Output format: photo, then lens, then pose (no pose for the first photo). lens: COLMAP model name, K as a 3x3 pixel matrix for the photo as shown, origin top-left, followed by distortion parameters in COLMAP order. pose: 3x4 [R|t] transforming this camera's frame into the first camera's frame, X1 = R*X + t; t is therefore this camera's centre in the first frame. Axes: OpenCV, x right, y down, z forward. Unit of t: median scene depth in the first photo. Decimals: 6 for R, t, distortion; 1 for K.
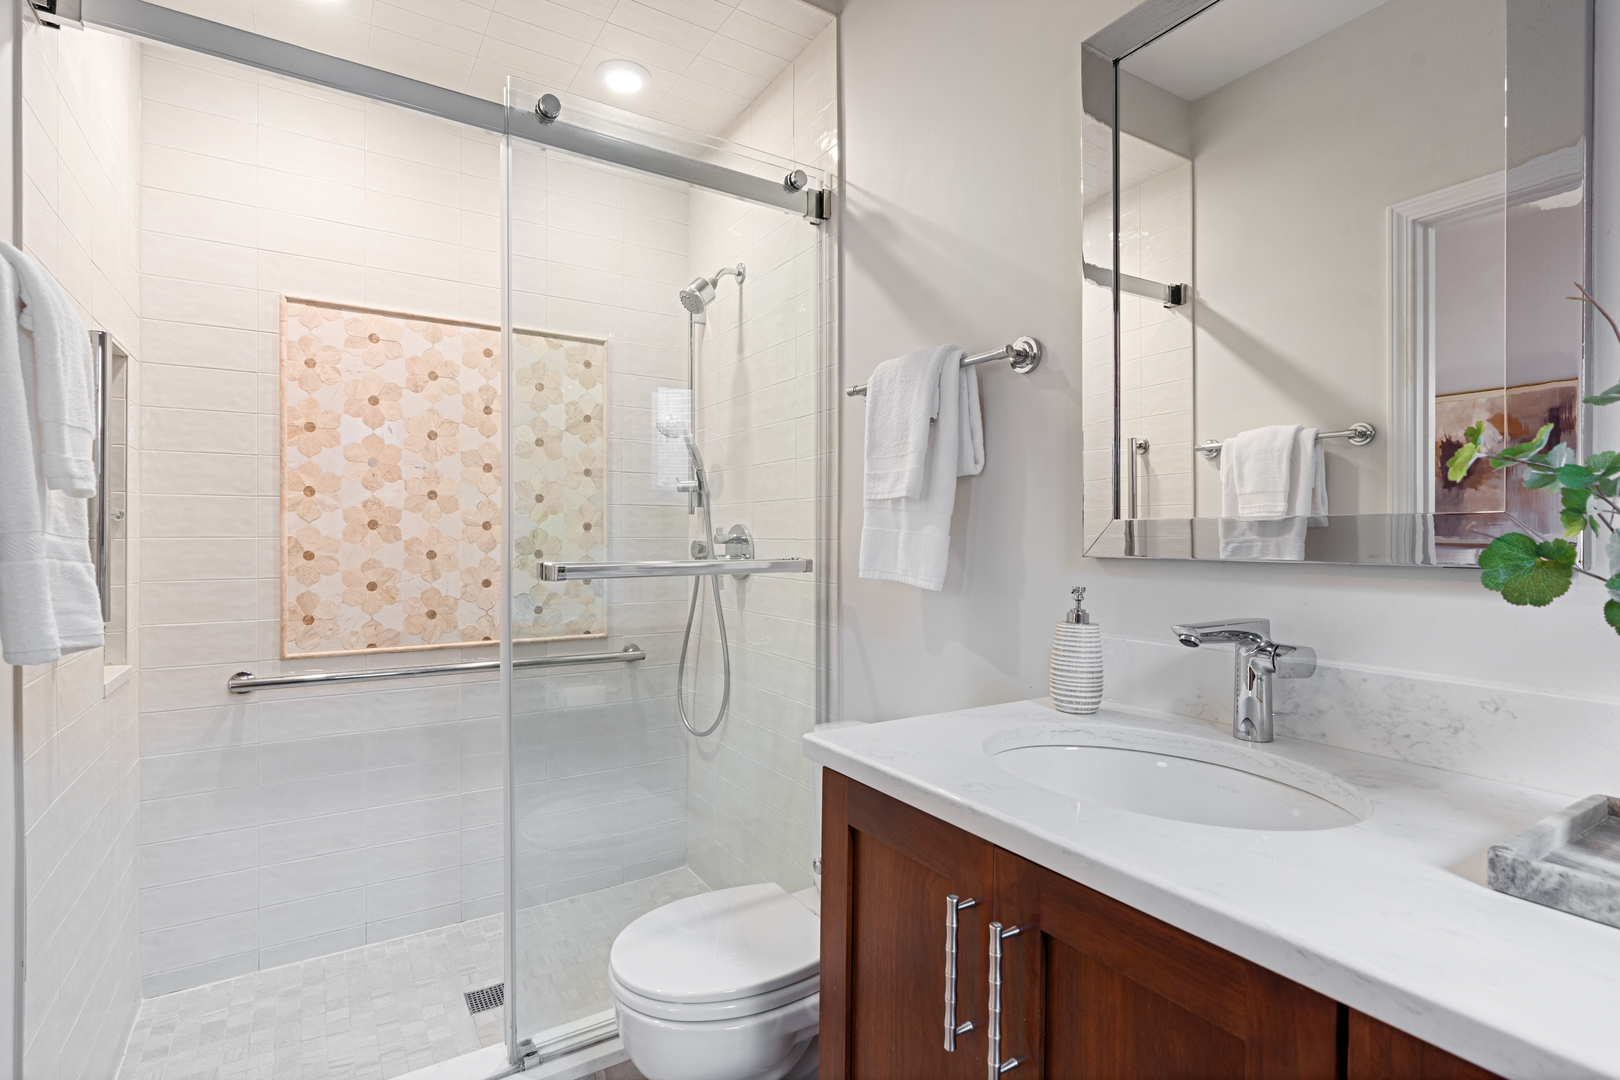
lens RADIAL K [[777.9, 0, 804.0], [0, 777.9, 535.0], [0, 0, 1]] dist [0.001265, 0.000152]
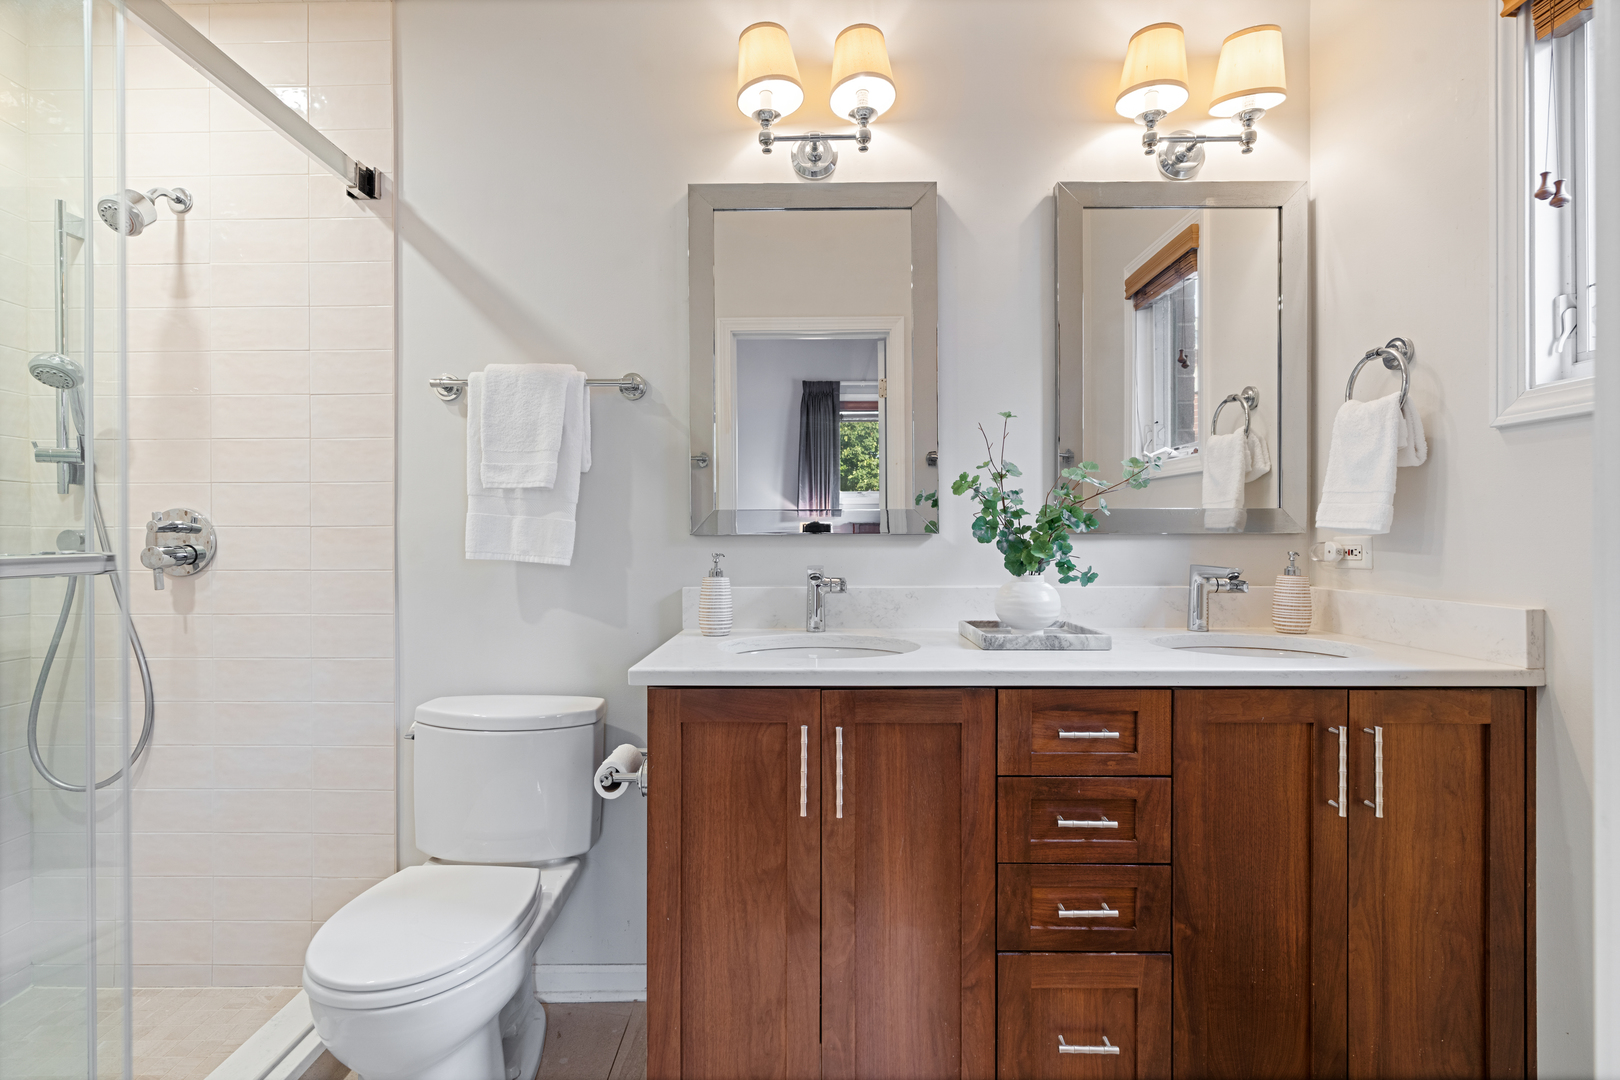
lens RADIAL K [[719.3, 0, 798.9], [0, 719.3, 539.5], [0, 0, 1]] dist [-0.006581, 0.000225]
pose [[0.541879, -0.005620, 0.840437, -0.539110], [0.003409, 0.999984, 0.004490, 0.024932], [-0.840449, 0.000432, 0.541890, 0.076936]]
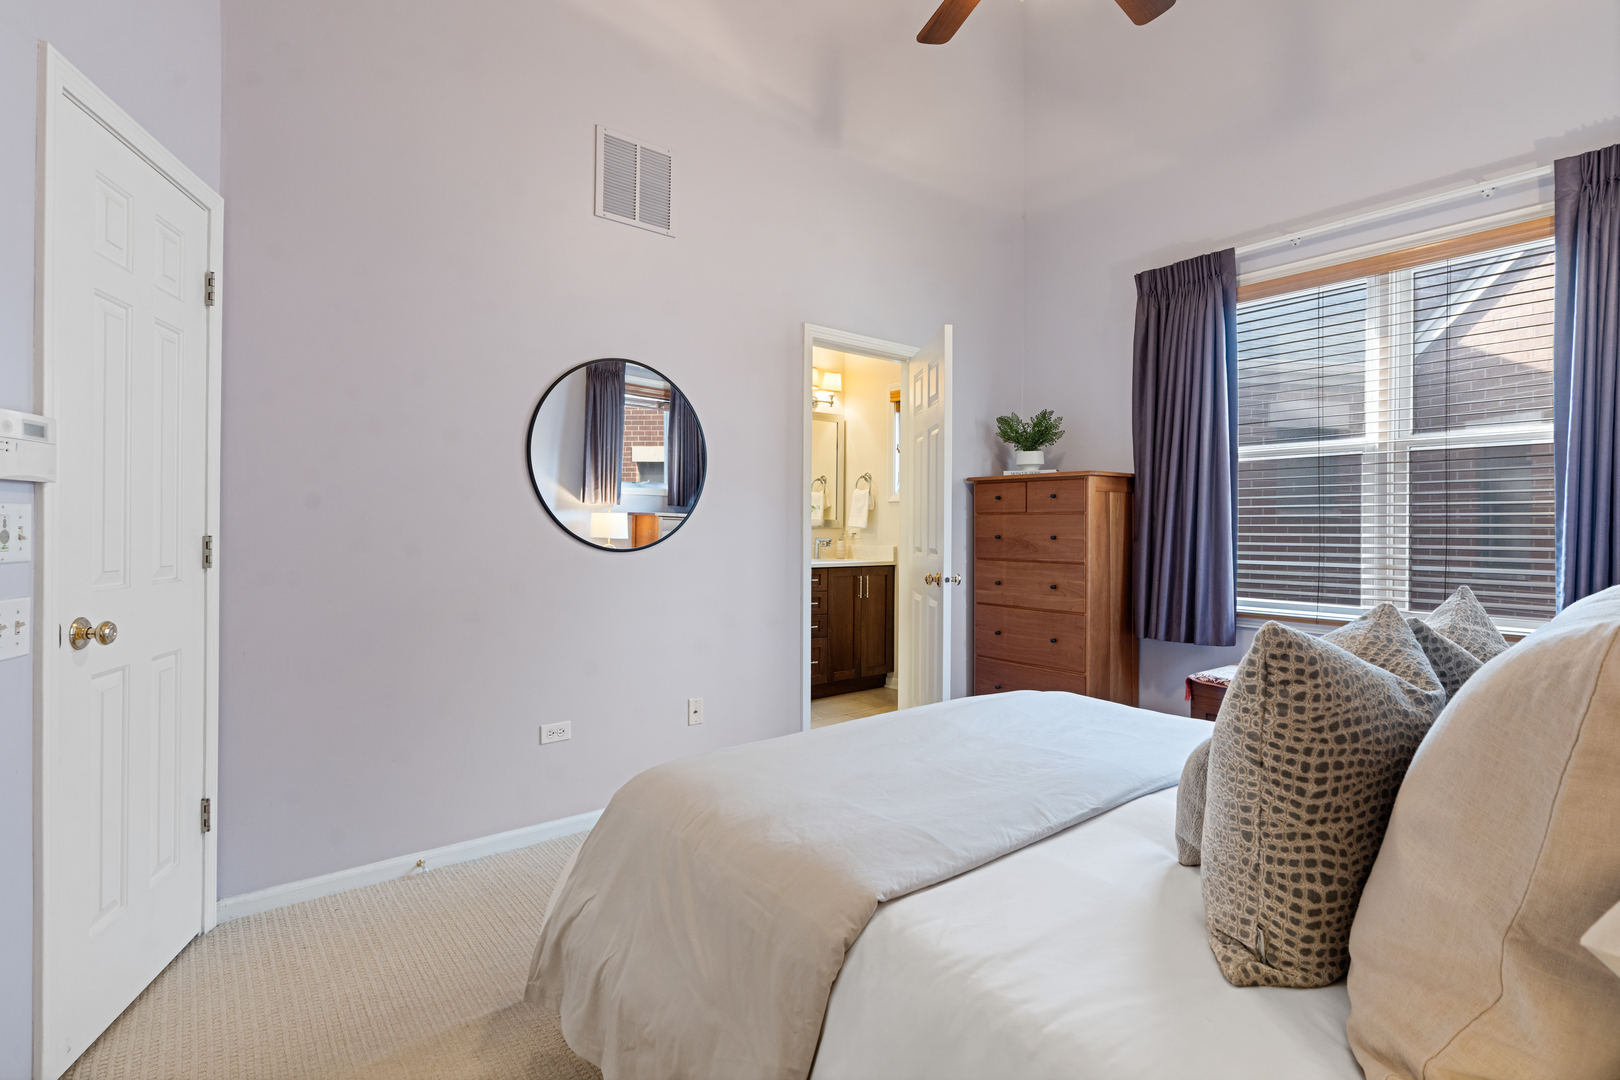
lens RADIAL K [[777.9, 0, 804.0], [0, 777.9, 535.0], [0, 0, 1]] dist [0.001265, 0.000152]
pose [[-0.107795, -0.010212, 0.994121, -2.789669], [-0.007488, 0.999927, 0.009460, 0.023908], [-0.994145, -0.006424, -0.107864, 0.586511]]
